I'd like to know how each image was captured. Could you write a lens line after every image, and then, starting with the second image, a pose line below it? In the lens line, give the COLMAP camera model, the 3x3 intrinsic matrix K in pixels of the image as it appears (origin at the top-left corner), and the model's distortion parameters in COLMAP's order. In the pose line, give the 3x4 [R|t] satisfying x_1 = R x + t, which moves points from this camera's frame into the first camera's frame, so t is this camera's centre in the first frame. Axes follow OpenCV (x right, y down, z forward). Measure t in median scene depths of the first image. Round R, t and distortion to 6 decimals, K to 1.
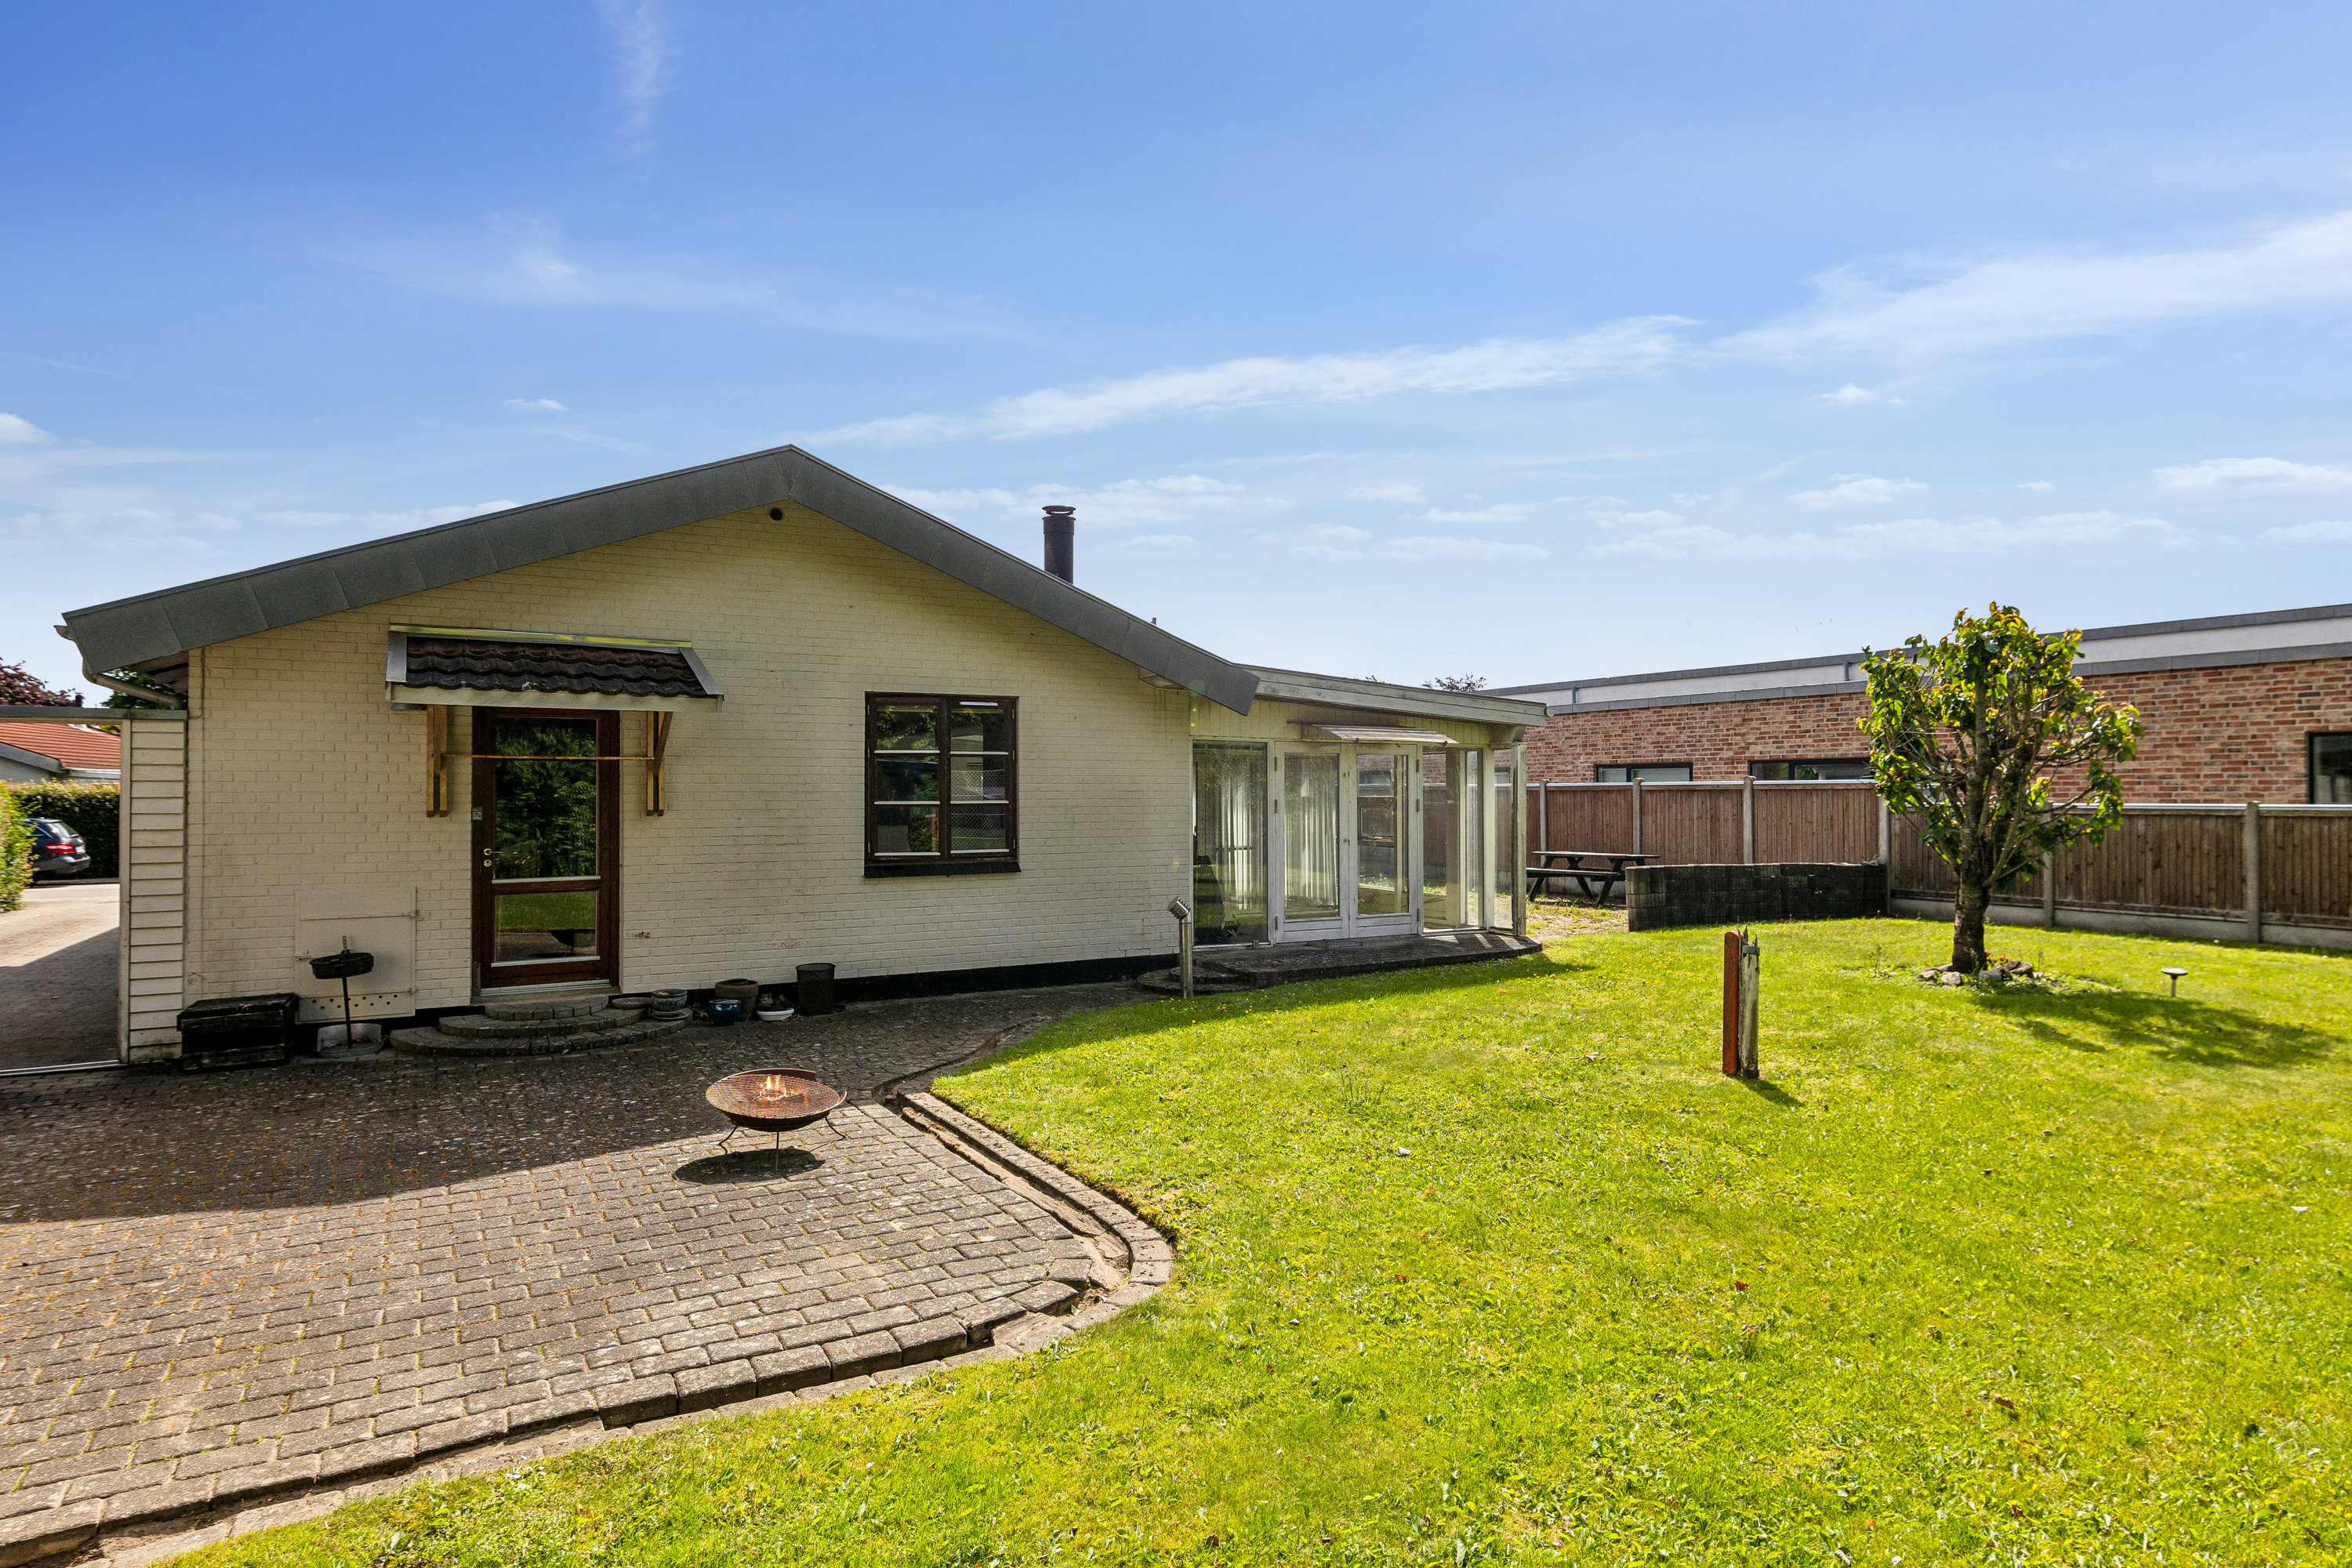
lens RADIAL K [[1296.8, 0, 1188.4], [0, 1296.8, 787.6], [0, 0, 1]] dist [-0.000481, -0.000380]
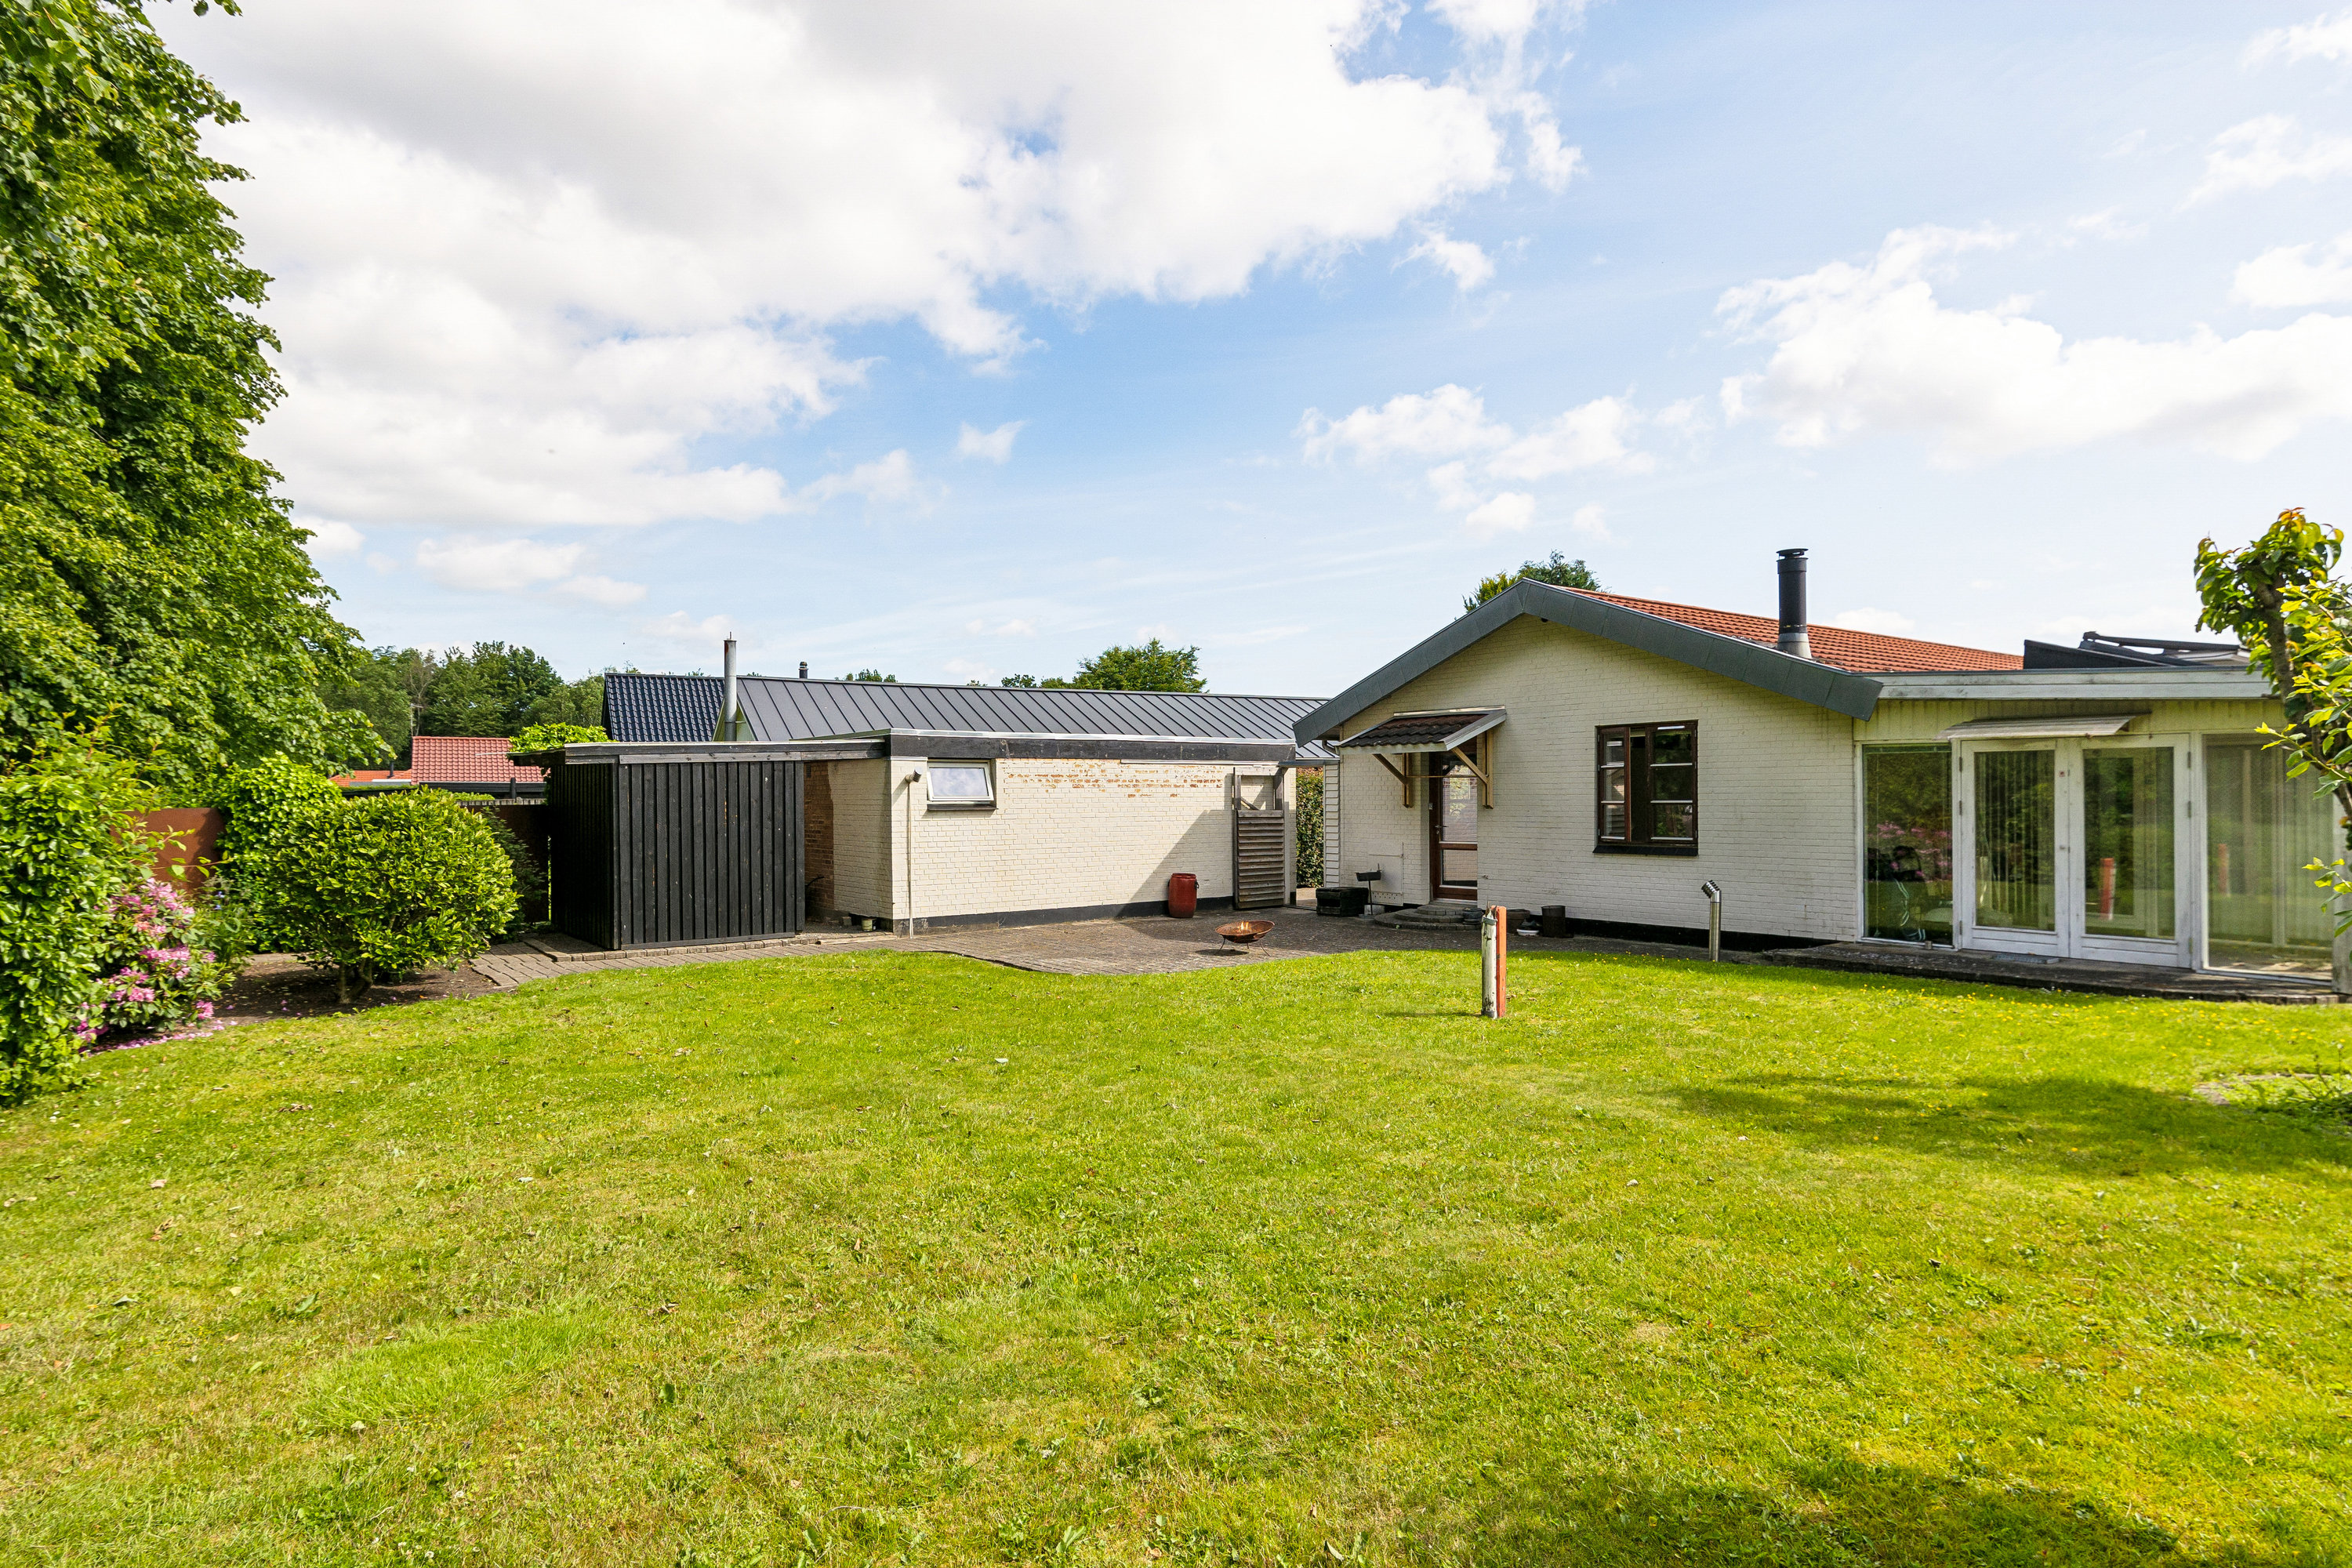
lens RADIAL K [[1296.8, 0, 1188.4], [0, 1296.8, 787.6], [0, 0, 1]] dist [-0.000481, -0.000380]
pose [[0.117399, -0.005415, -0.993070, 1.102083], [0.010111, 0.999940, -0.004257, -0.002722], [0.993033, -0.009541, 0.117447, 0.353091]]
